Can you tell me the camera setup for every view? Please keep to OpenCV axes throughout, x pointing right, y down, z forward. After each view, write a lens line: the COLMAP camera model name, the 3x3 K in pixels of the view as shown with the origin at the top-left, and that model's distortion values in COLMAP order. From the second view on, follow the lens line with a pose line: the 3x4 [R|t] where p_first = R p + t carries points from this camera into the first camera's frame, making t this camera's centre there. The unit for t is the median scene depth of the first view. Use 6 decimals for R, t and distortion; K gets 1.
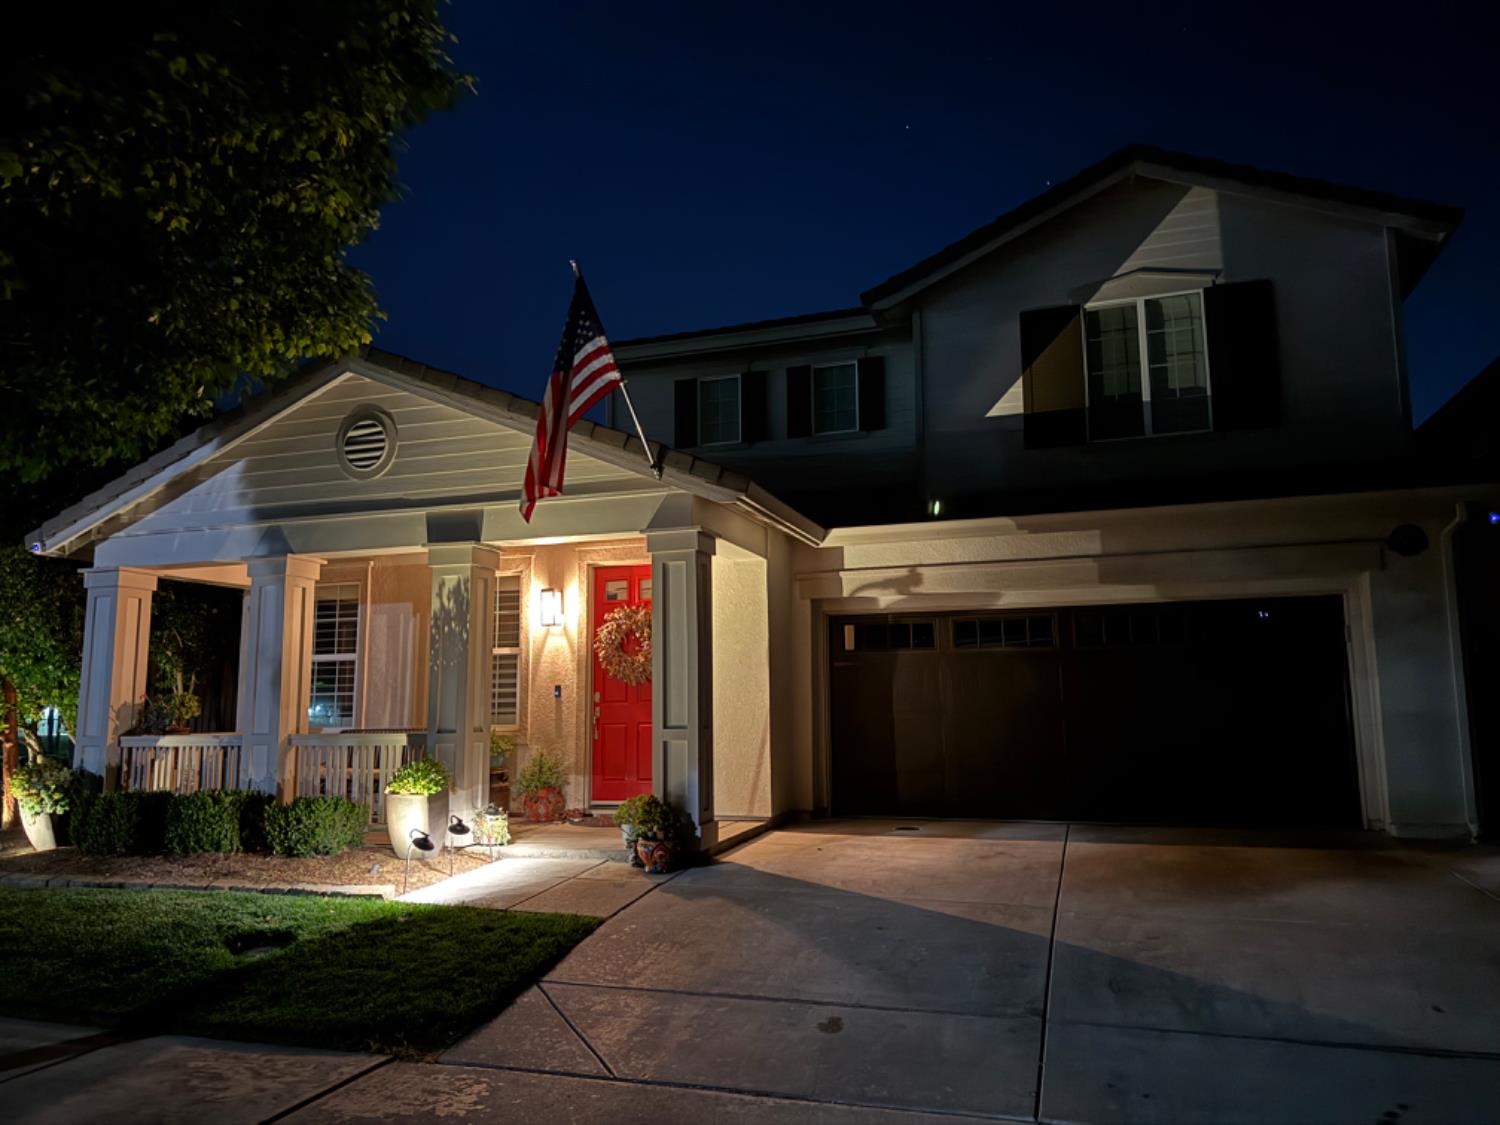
lens RADIAL K [[1056.5, 0, 744.7], [0, 1056.5, 549.0], [0, 0, 1]] dist [0.037995, -0.019390]
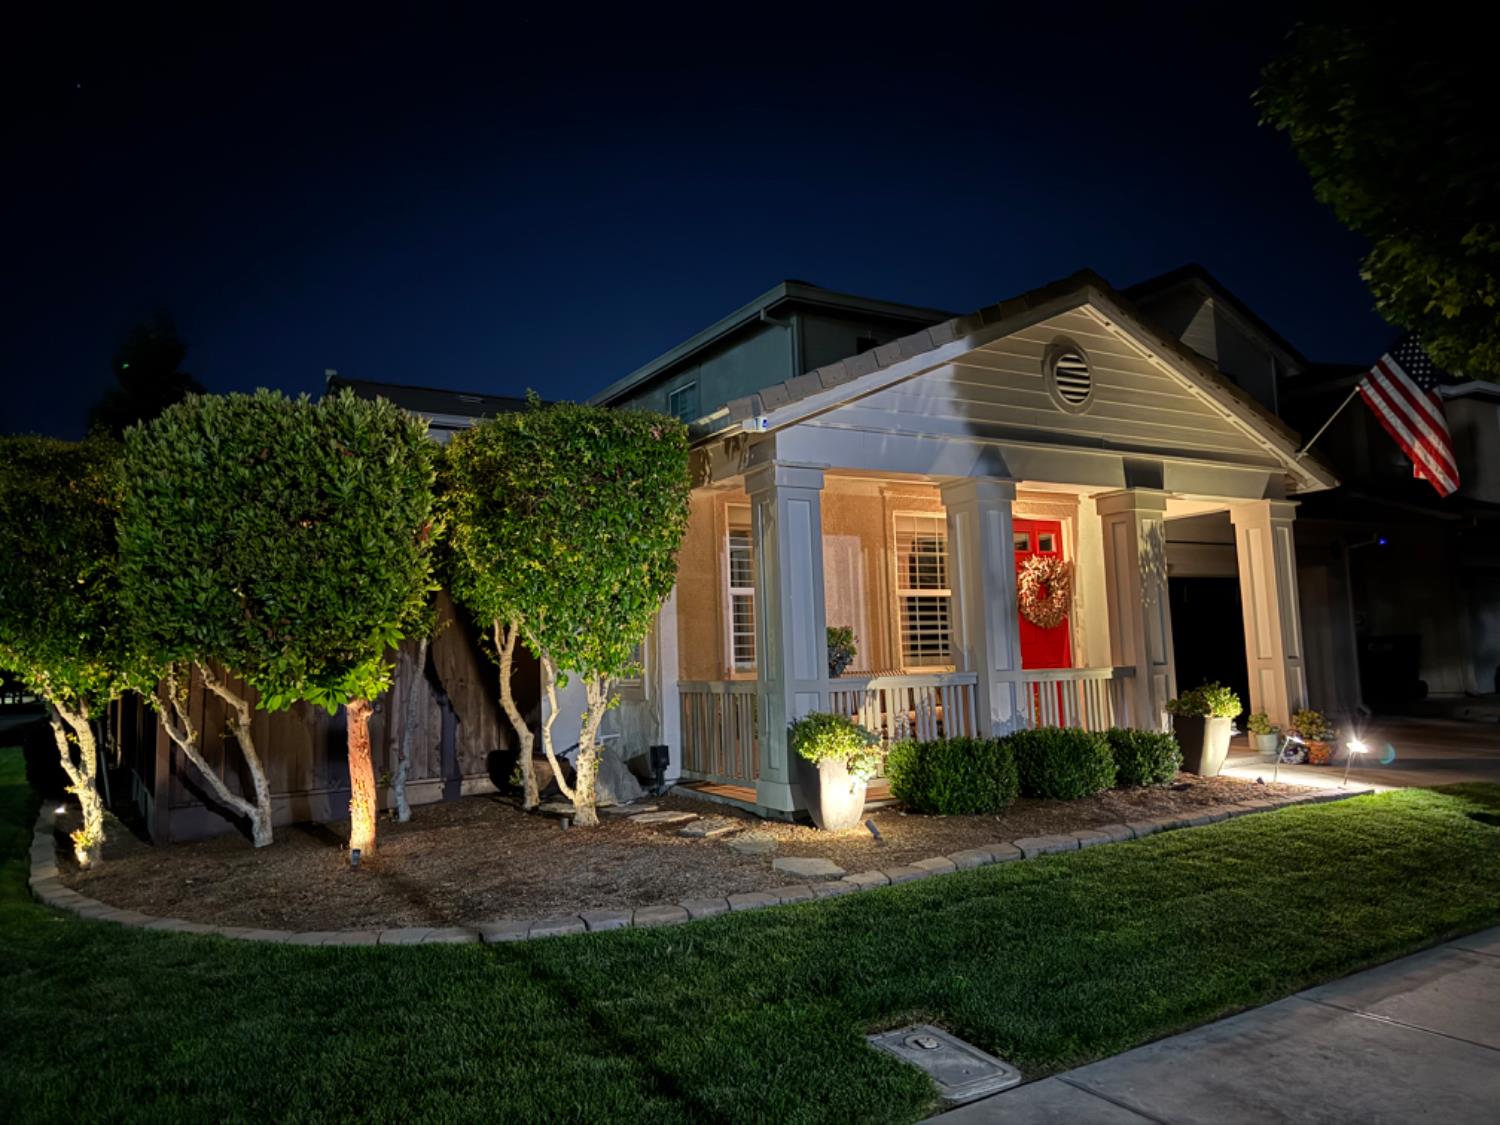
lens RADIAL K [[1056.5, 0, 745.7], [0, 1056.5, 575.6], [0, 0, 1]] dist [0.037995, -0.019390]
pose [[0.655019, 0.051042, 0.753886, -1.259494], [-0.087617, 0.996116, 0.008685, 0.099974], [-0.750515, -0.071742, 0.656947, 0.552290]]
